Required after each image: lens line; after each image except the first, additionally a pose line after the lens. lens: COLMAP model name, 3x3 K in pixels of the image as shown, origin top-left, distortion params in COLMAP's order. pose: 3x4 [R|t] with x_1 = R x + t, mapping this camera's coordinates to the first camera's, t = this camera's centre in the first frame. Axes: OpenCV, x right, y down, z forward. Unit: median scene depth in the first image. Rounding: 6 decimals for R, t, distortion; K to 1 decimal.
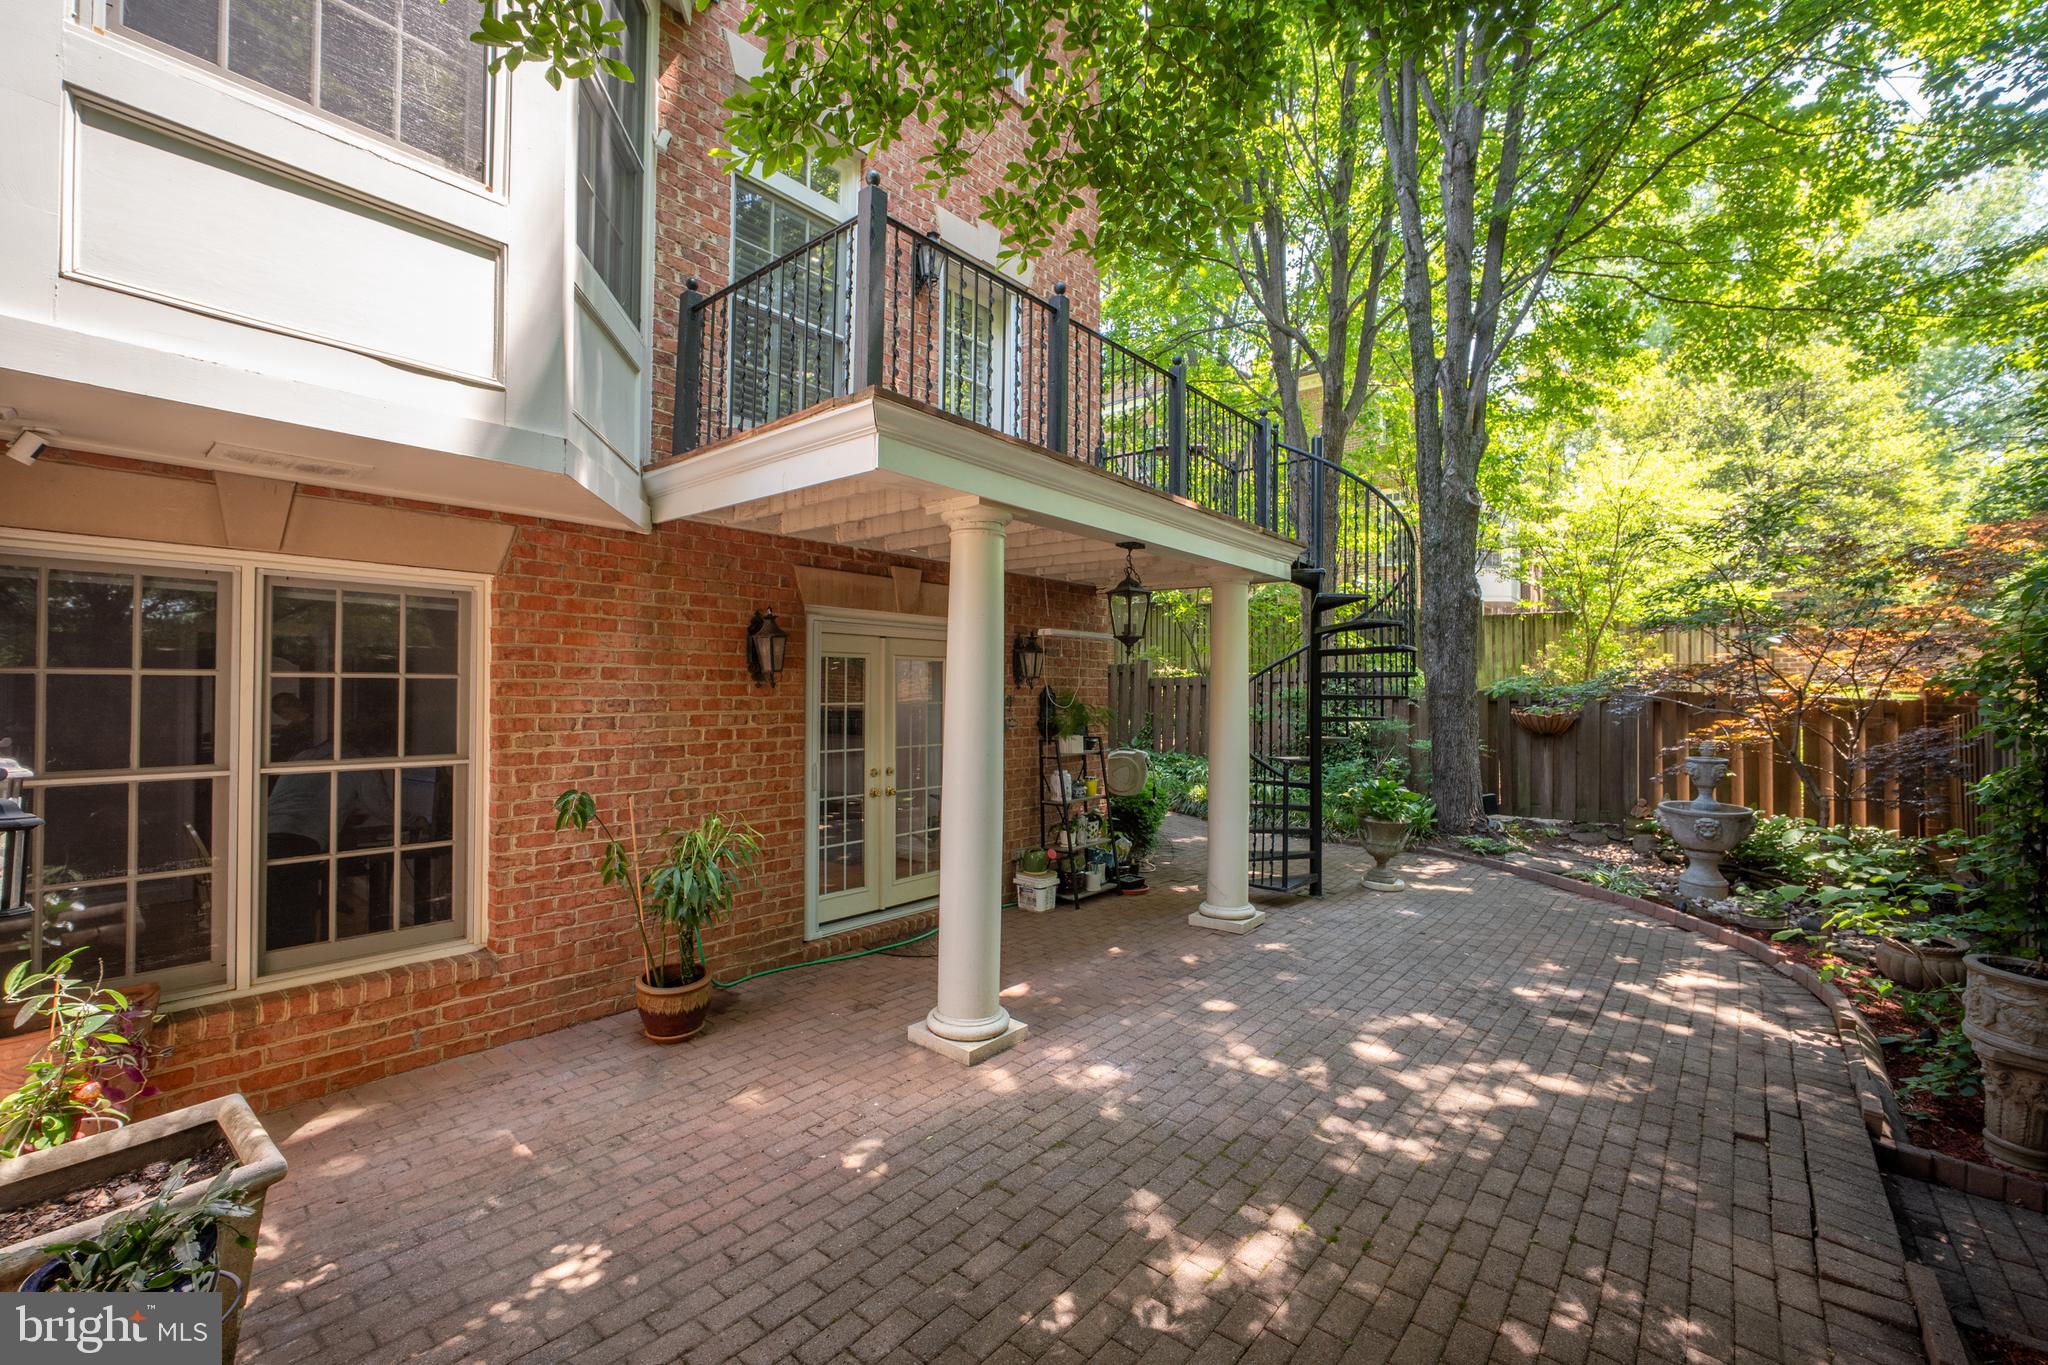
lens RADIAL K [[873.0, 0, 1032.9], [0, 873.0, 683.6], [0, 0, 1]] dist [-0.066091, 0.023746]
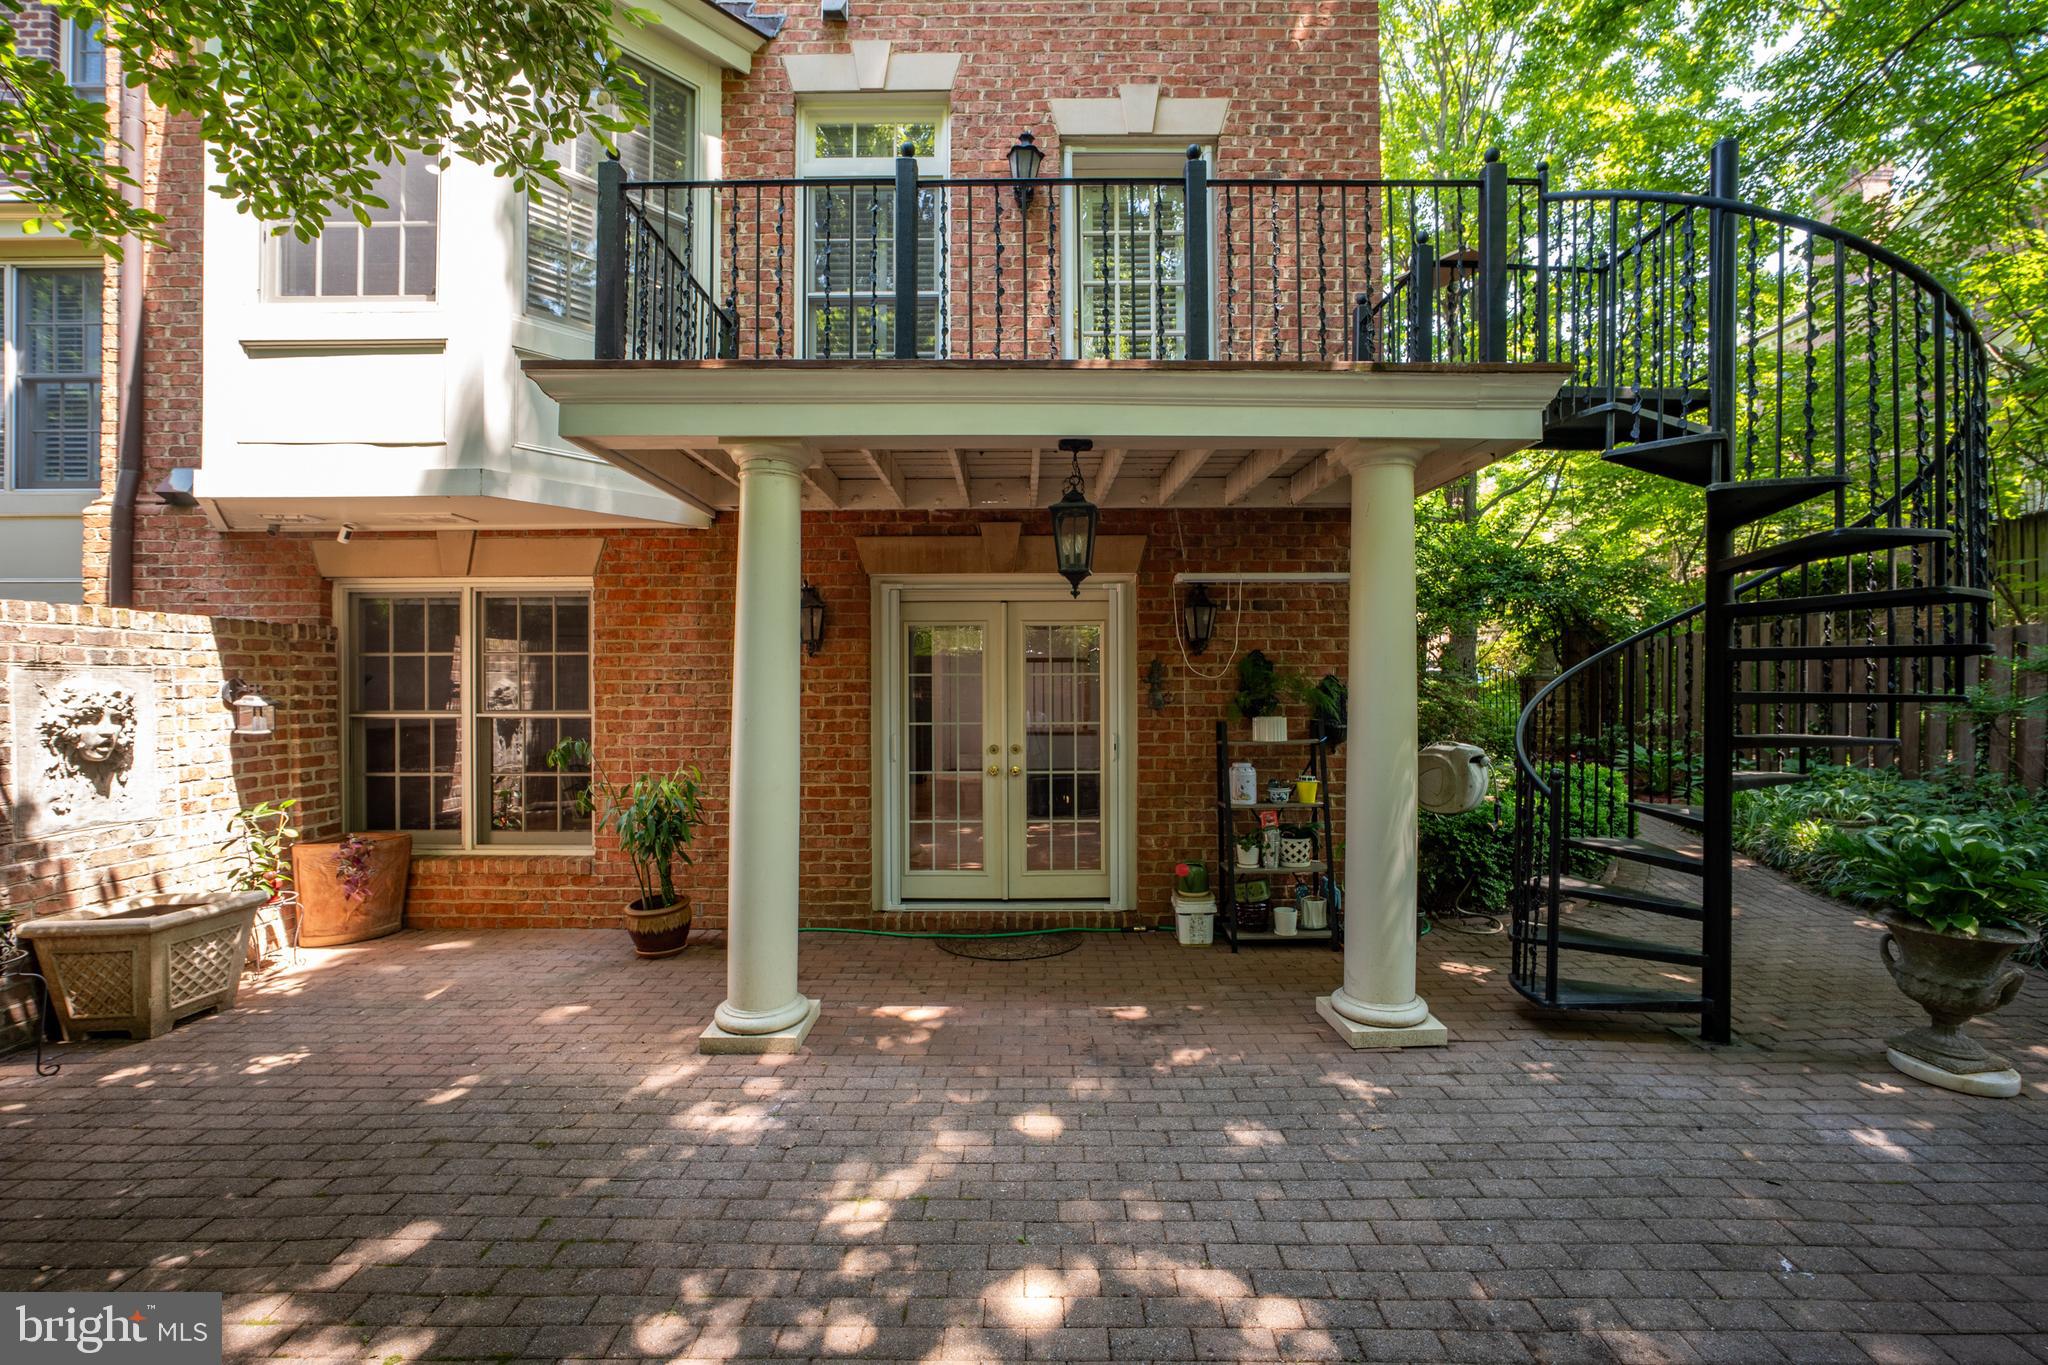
lens RADIAL K [[863.5, 0, 1028.1], [0, 863.5, 680.4], [0, 0, 1]] dist [-0.039029, 0.016261]
pose [[0.625842, -0.009024, -0.779898, 0.761839], [0.014976, 0.999888, 0.000448, 0.041084], [0.779806, -0.011960, 0.625907, 0.619666]]
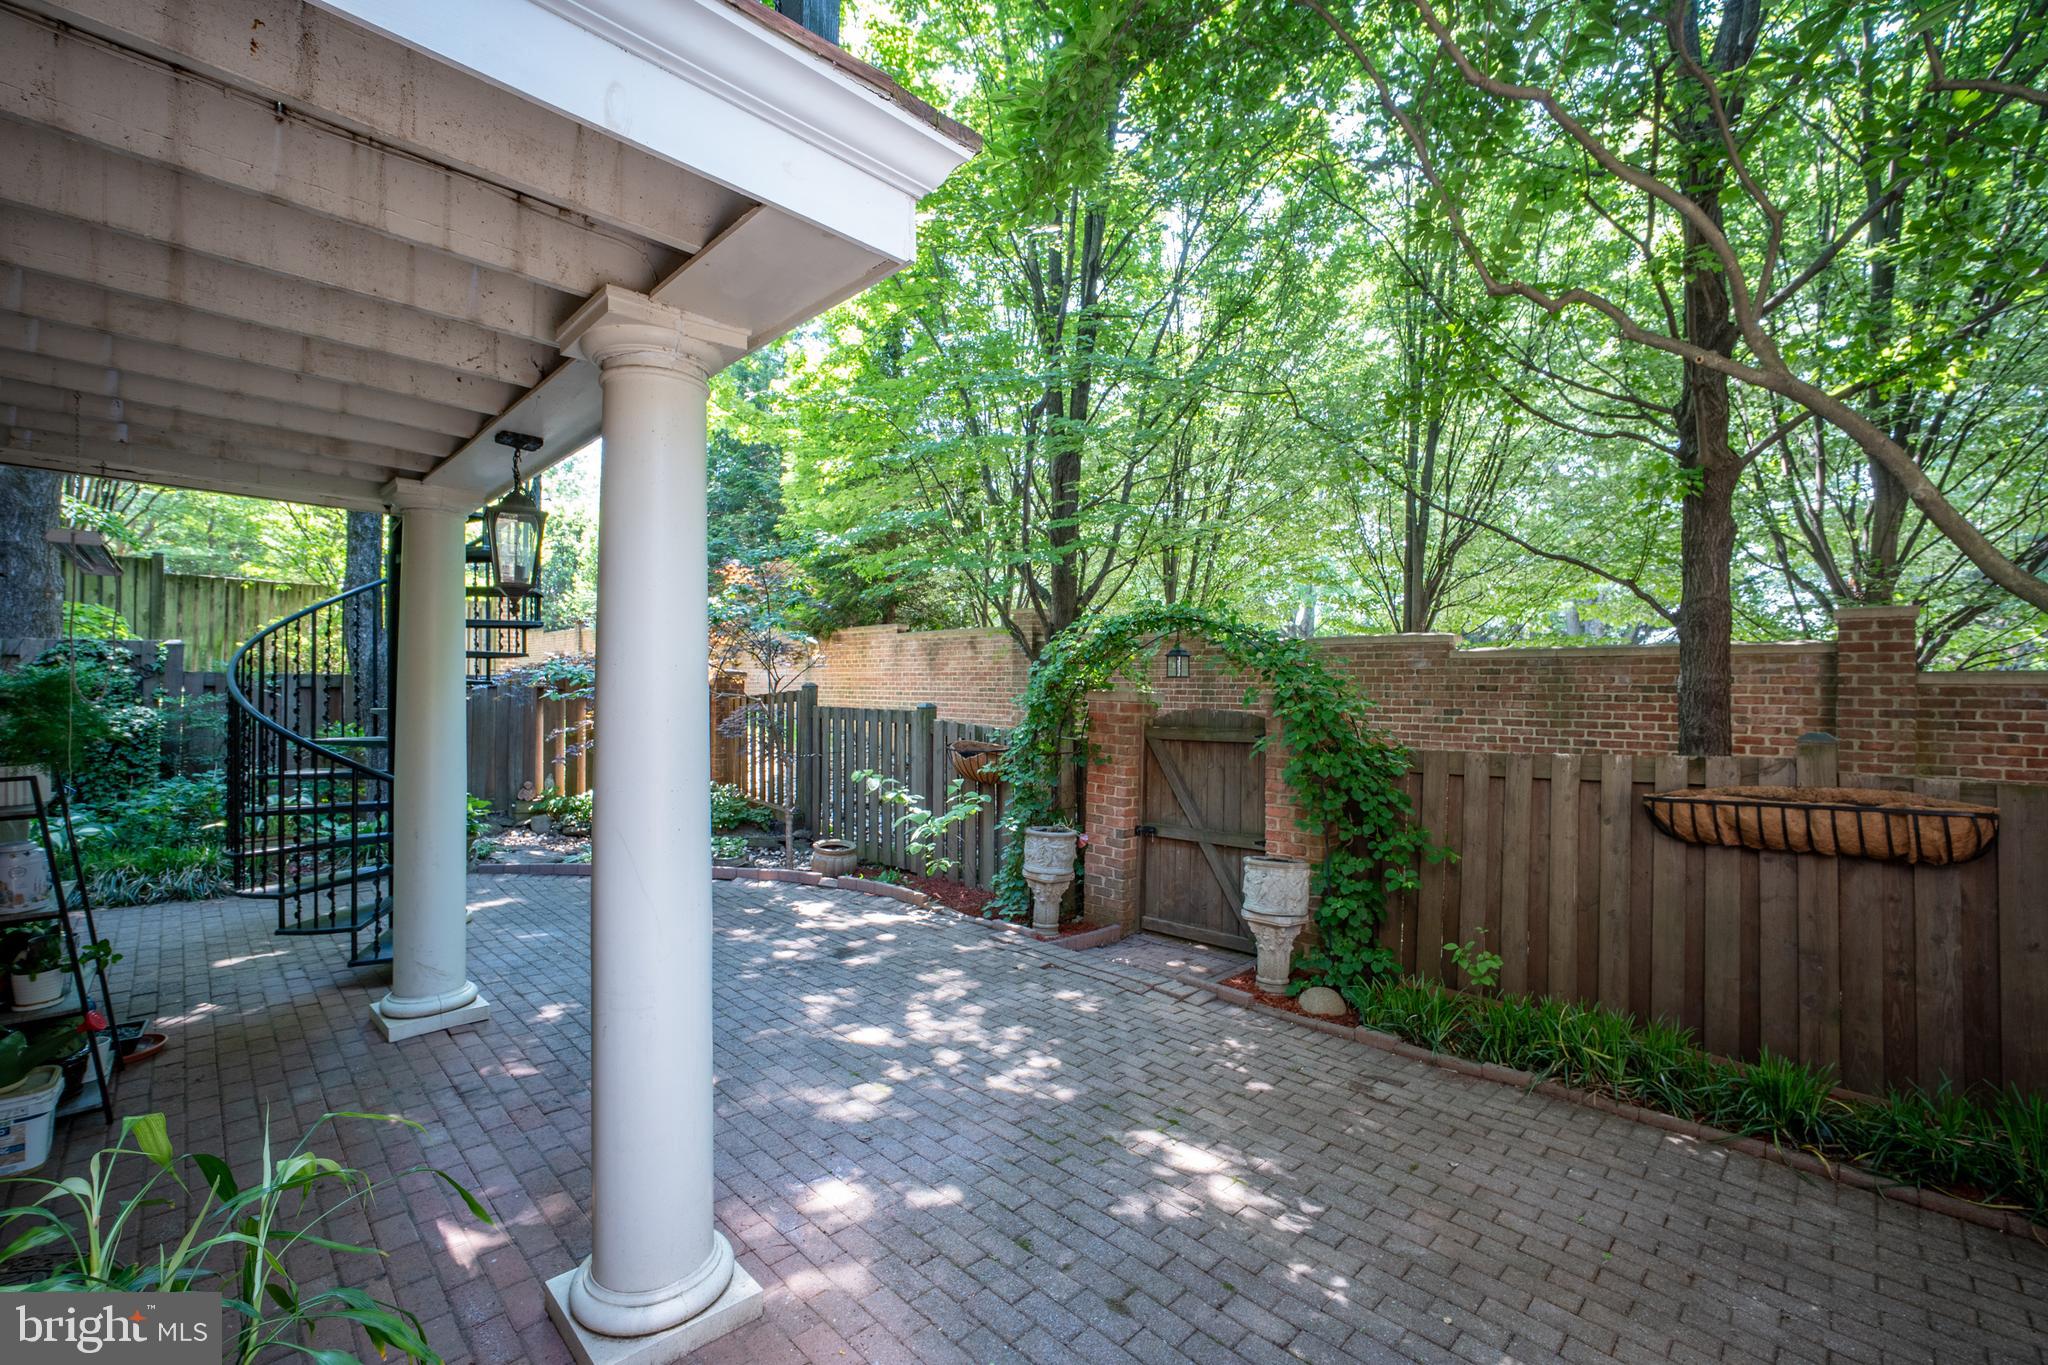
lens RADIAL K [[863.5, 0, 1028.1], [0, 863.5, 680.4], [0, 0, 1]] dist [-0.039029, 0.016261]
pose [[0.084719, -0.001800, 0.996403, -0.553300], [-0.013299, 0.999907, 0.002937, 0.004611], [-0.996316, -0.013500, 0.084687, 0.677045]]
